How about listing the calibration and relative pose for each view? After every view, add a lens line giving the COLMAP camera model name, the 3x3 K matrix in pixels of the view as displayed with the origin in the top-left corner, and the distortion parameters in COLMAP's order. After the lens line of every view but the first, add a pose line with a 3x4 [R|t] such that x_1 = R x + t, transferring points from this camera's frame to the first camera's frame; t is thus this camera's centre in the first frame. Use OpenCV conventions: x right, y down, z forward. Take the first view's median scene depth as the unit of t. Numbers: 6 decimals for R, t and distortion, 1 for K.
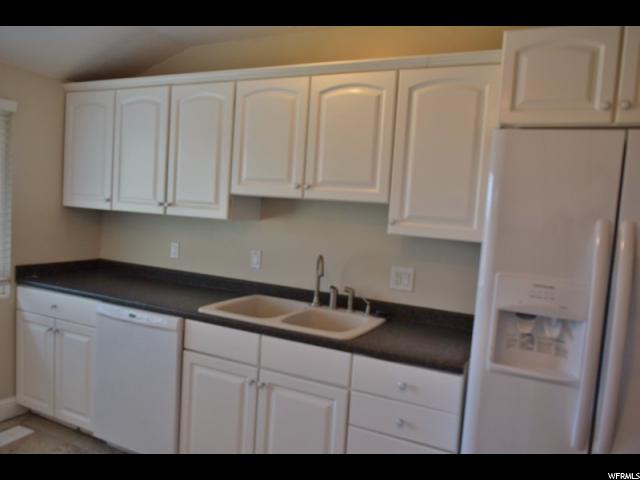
lens RADIAL K [[503.3, 0, 320.0], [0, 503.3, 240.0], [0, 0, 1]] dist [-0.012482, -0.001042]
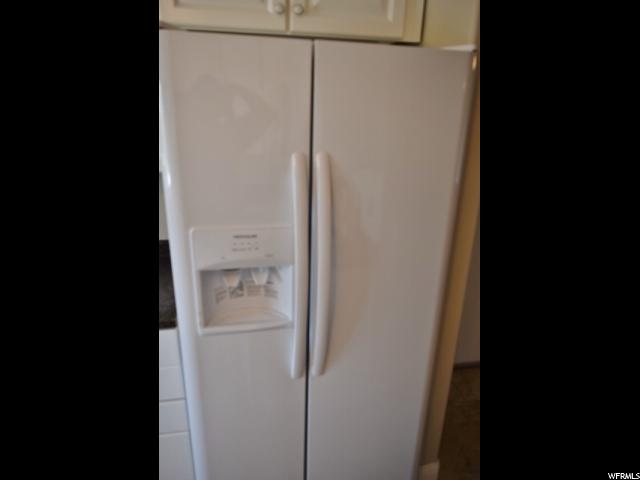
lens RADIAL K [[375.5, 0, 320.0], [0, 375.5, 240.0], [0, 0, 1]] dist [-0.006207, -0.000803]
pose [[0.798949, -0.241358, 0.550842, 0.121070], [0.075254, 0.948858, 0.306603, -0.057570], [-0.596672, -0.203507, 0.776252, 0.267665]]
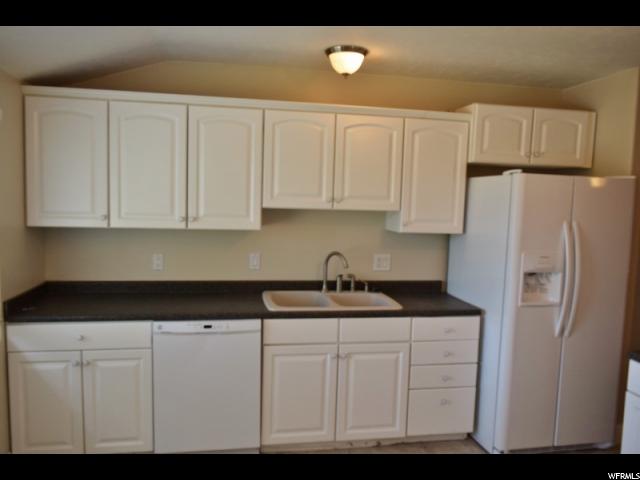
lens RADIAL K [[503.3, 0, 320.0], [0, 503.3, 240.0], [0, 0, 1]] dist [-0.012482, -0.001042]
pose [[0.794207, -0.092210, 0.600610, -0.867666], [0.062861, 0.995584, 0.069726, -0.100456], [-0.604387, -0.017622, 0.796496, 0.001633]]
